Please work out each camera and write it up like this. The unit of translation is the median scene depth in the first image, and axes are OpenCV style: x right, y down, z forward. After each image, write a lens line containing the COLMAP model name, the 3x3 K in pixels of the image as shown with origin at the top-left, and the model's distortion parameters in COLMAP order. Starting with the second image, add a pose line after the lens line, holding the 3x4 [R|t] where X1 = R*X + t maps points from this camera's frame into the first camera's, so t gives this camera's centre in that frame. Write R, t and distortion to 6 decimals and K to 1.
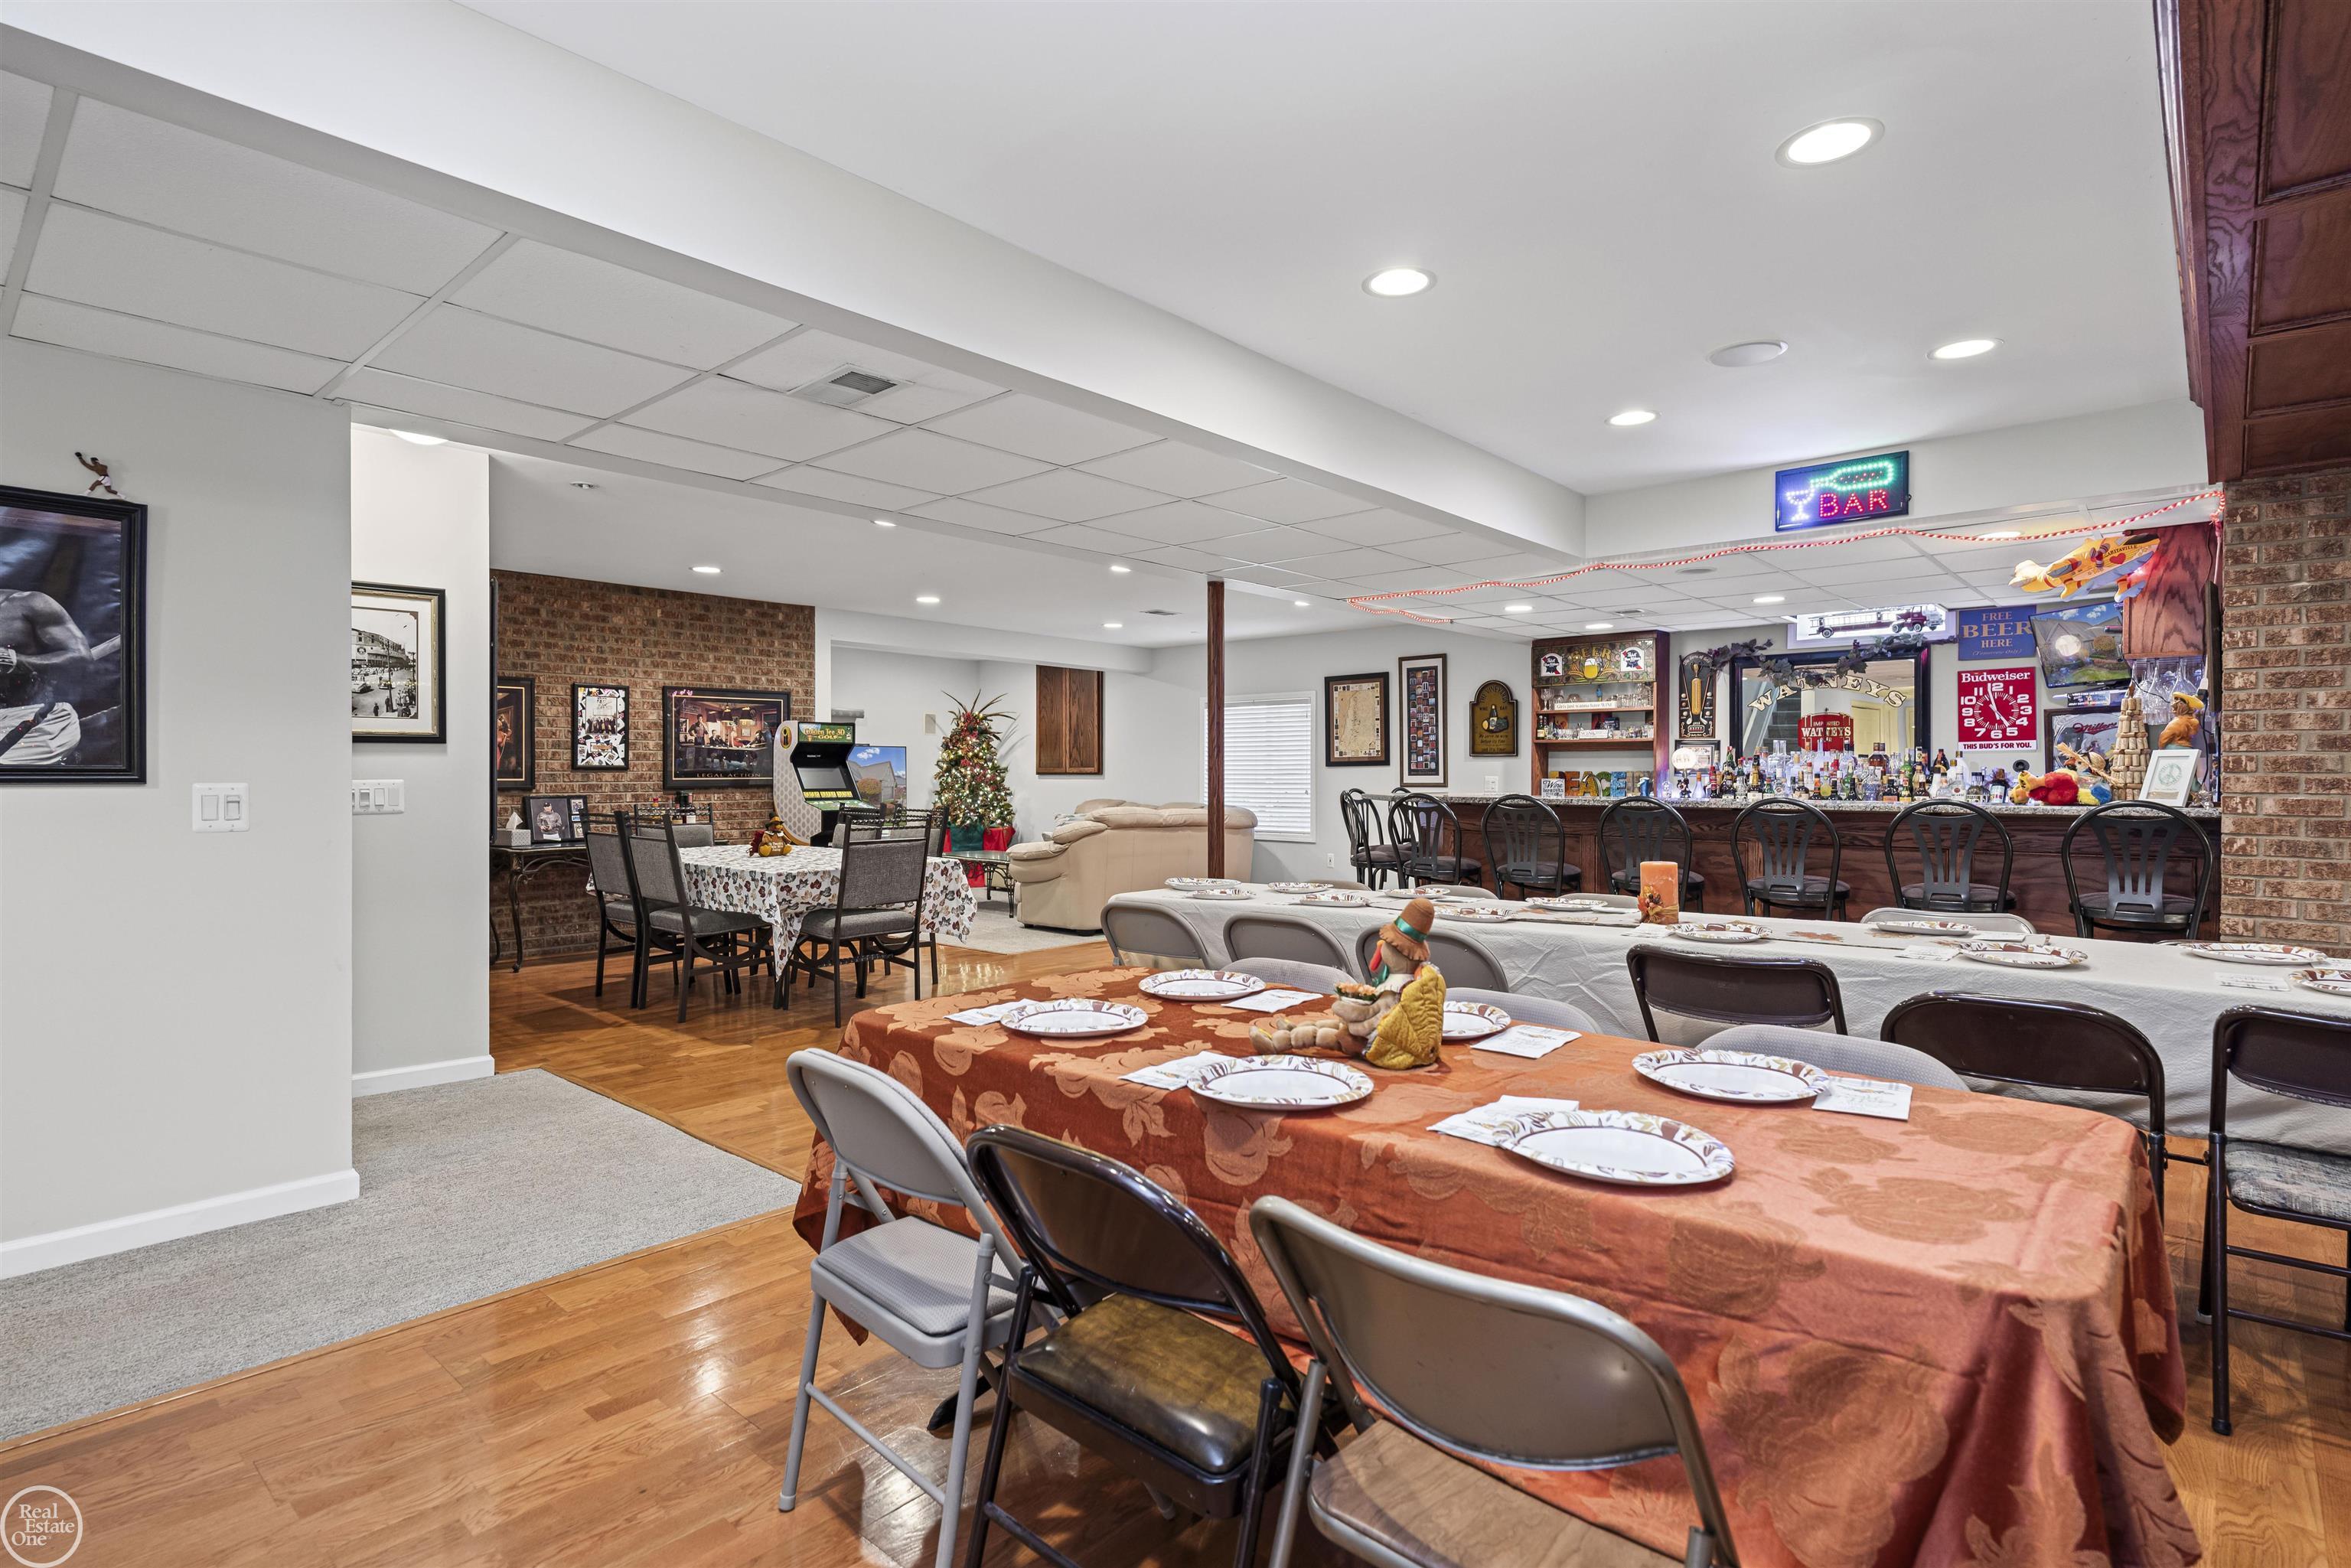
lens RADIAL K [[1178.9, 0, 1175.5], [0, 1178.9, 784.0], [0, 0, 1]] dist [-0.024905, 0.000033]
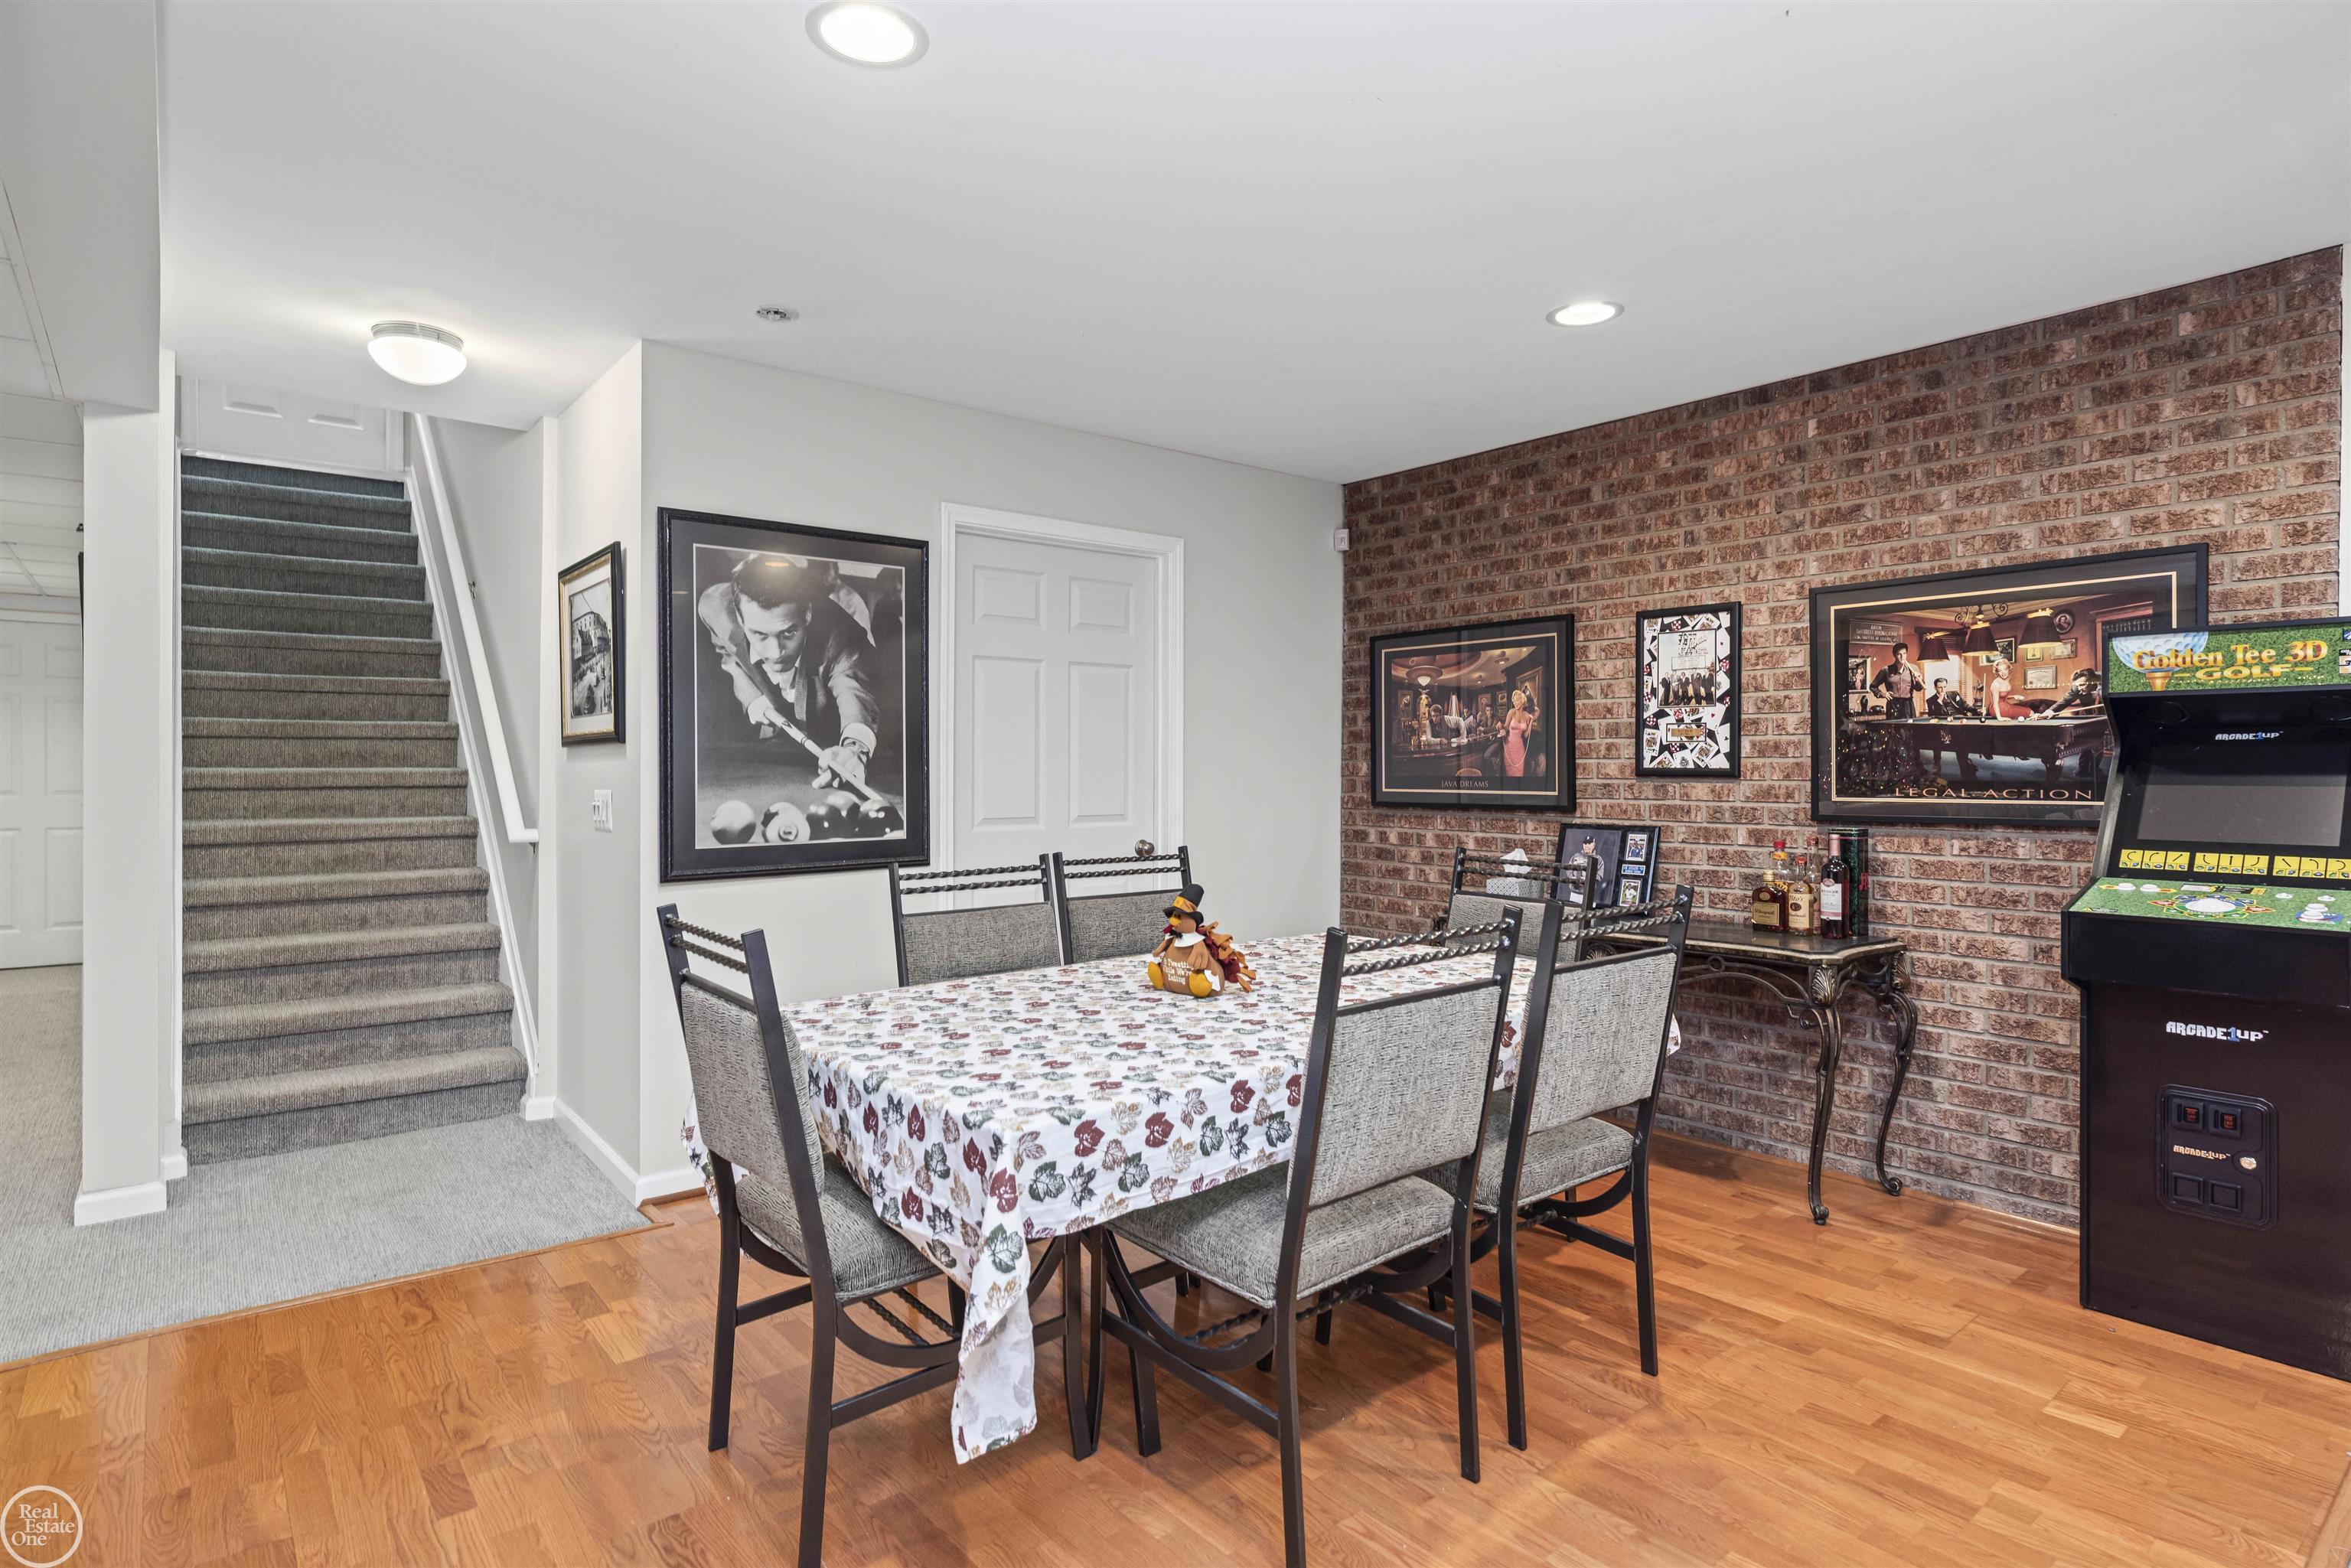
lens RADIAL K [[1246.2, 0, 1169.7], [0, 1246.2, 770.8], [0, 0, 1]] dist [0.005303, -0.006979]
pose [[-0.168771, 0.001889, -0.985653, 0.070701], [-0.010511, 0.999938, 0.003716, -0.013941], [0.985599, 0.010987, -0.168741, 0.838117]]
